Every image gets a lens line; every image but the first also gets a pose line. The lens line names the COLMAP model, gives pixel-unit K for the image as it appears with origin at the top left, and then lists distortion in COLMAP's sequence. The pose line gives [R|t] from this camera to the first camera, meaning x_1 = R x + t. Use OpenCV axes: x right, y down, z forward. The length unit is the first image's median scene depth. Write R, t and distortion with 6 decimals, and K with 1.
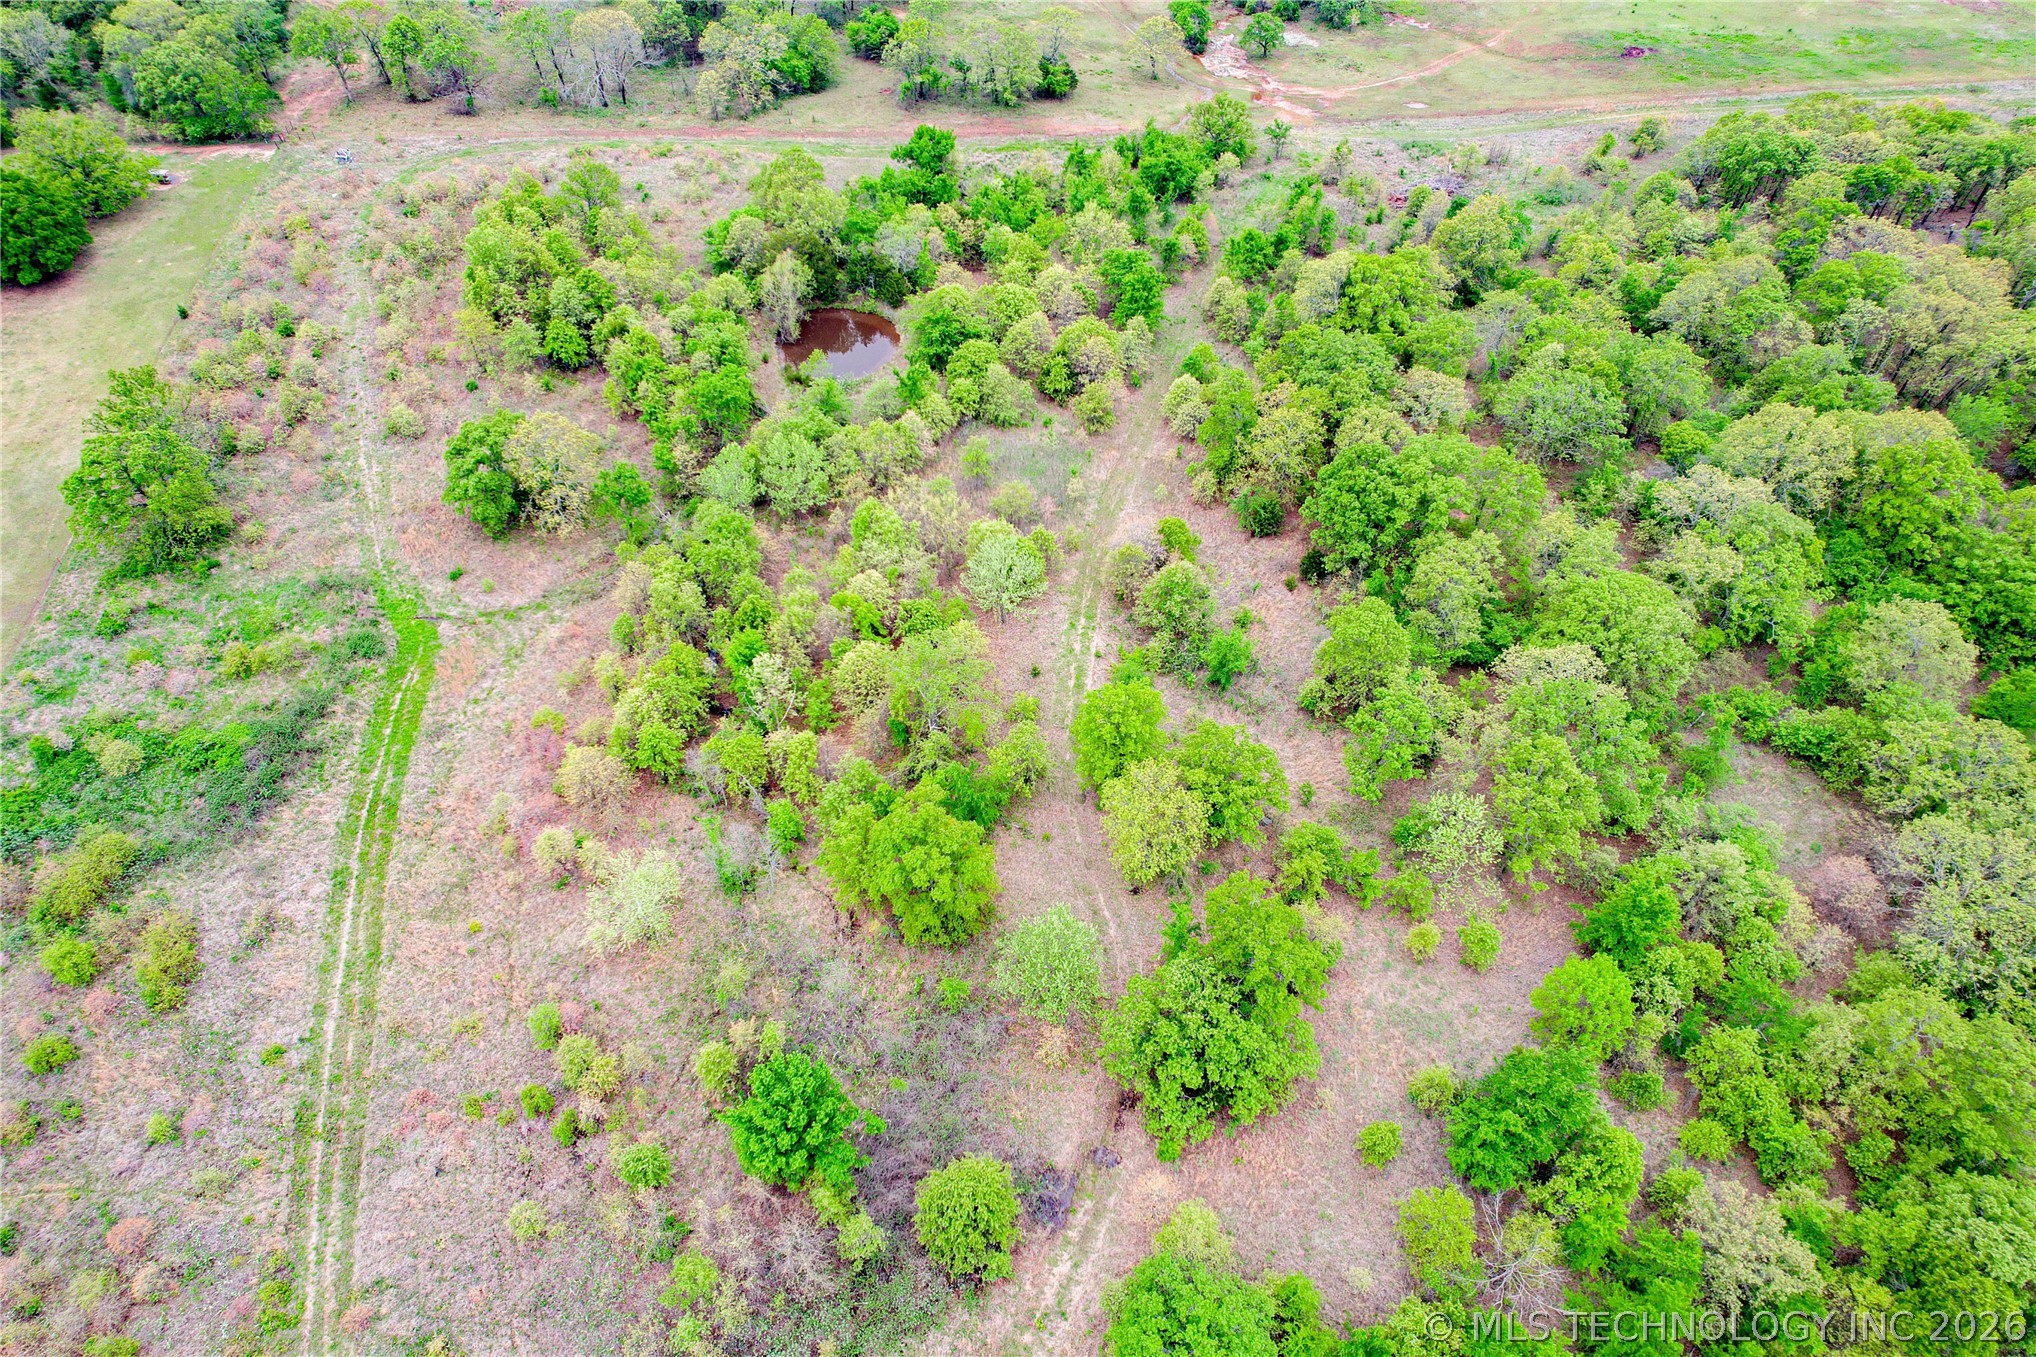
lens RADIAL K [[1308.5, 0, 1018.0], [0, 1308.5, 678.5], [0, 0, 1]] dist [-0.072724, 0.067629]
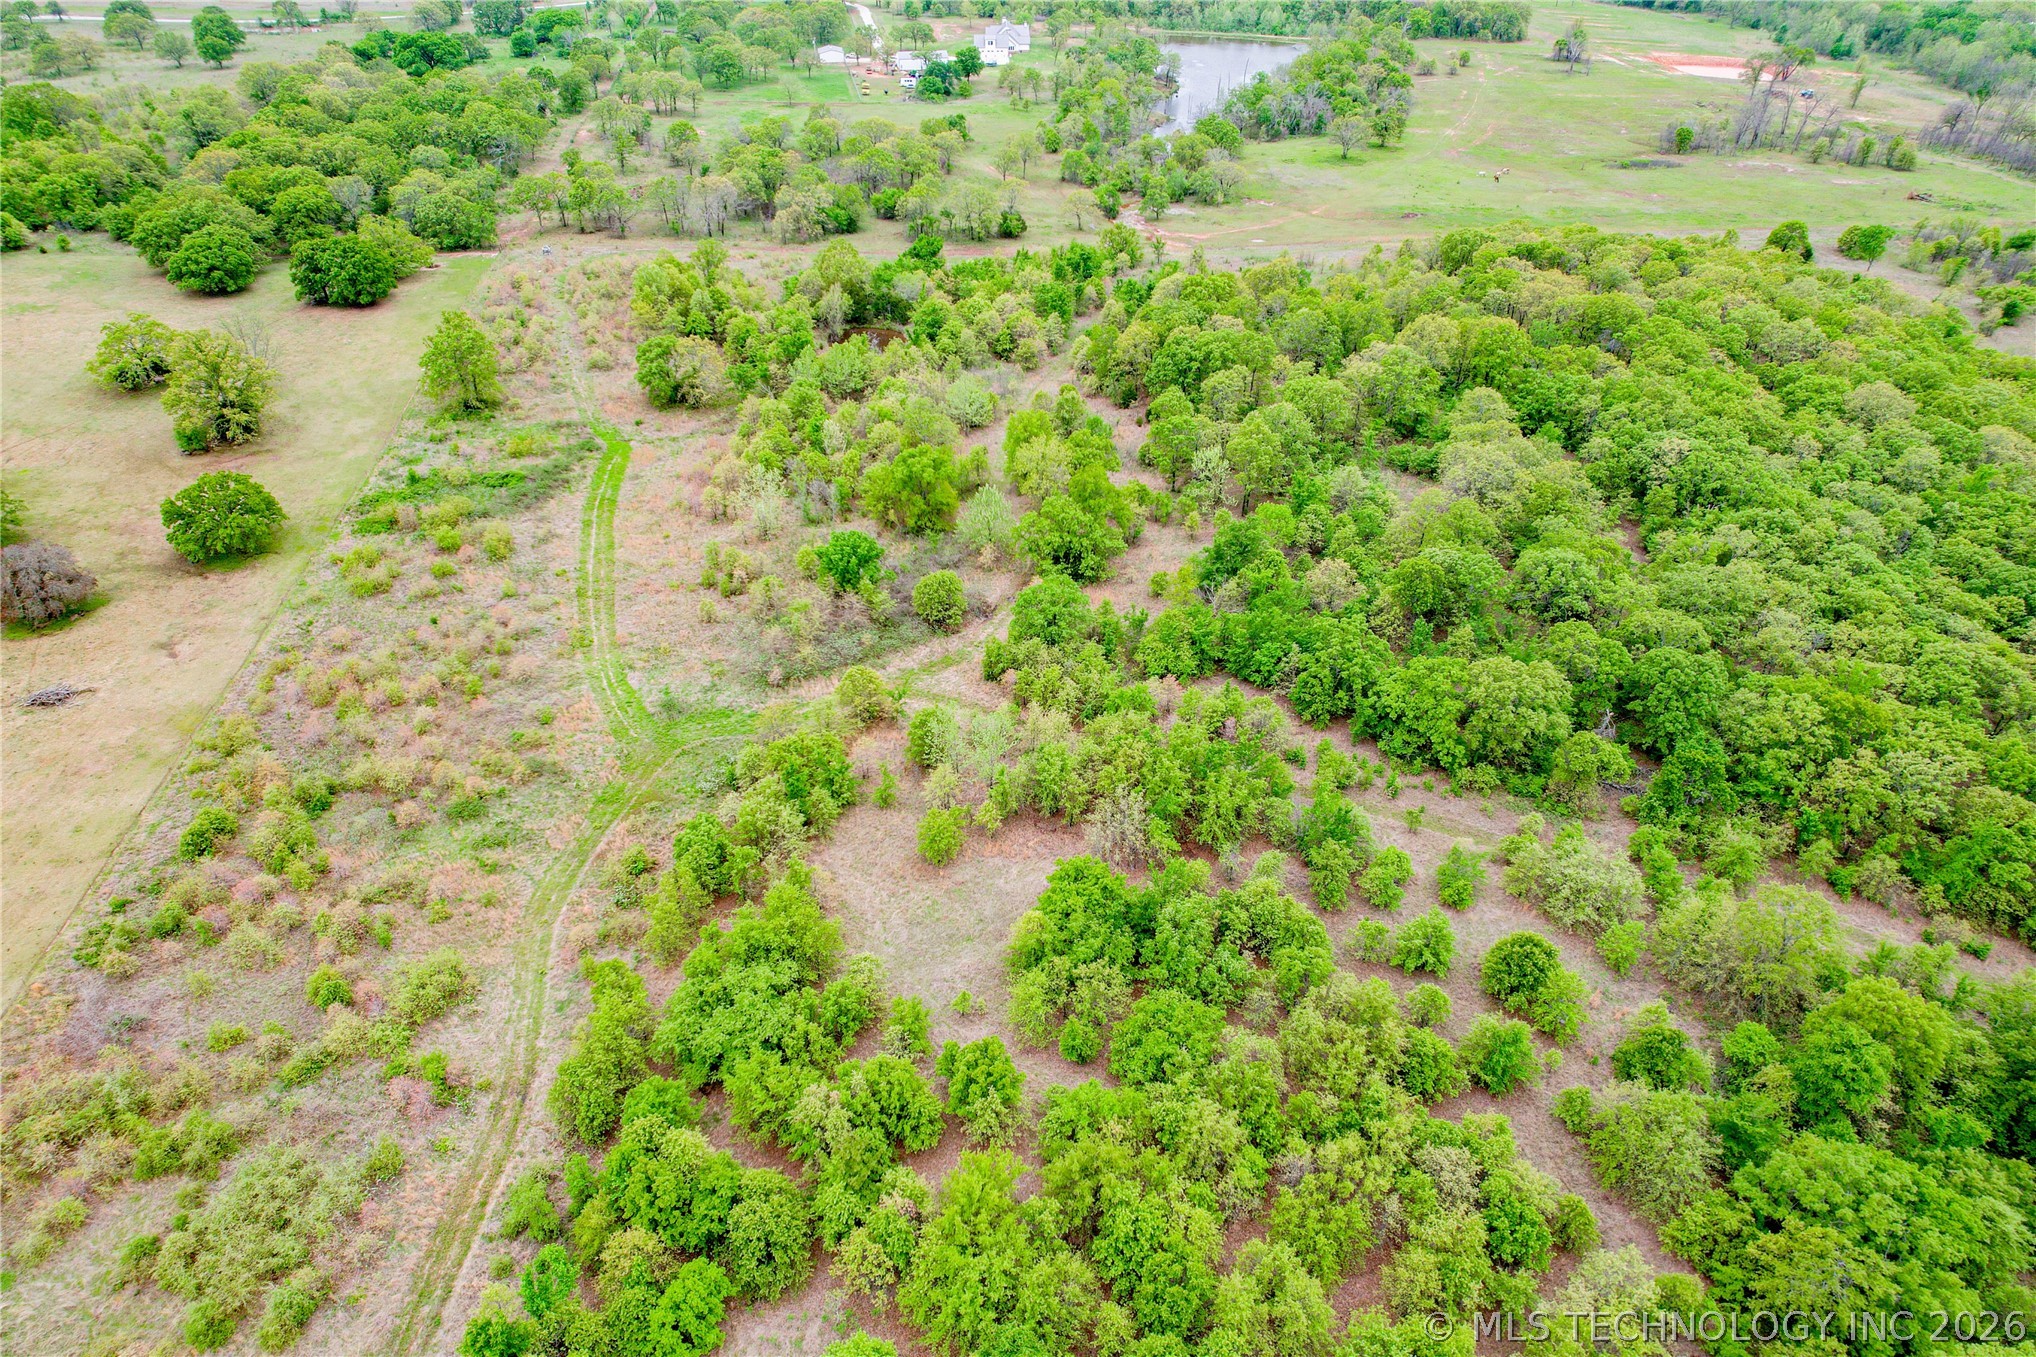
lens RADIAL K [[1308.5, 0, 1018.0], [0, 1308.5, 678.5], [0, 0, 1]] dist [-0.072724, 0.067629]
pose [[0.999968, -0.007292, 0.003313, 0.036078], [0.007849, 0.974514, -0.224188, 0.500530], [-0.001594, 0.224207, 0.974540, -0.446202]]
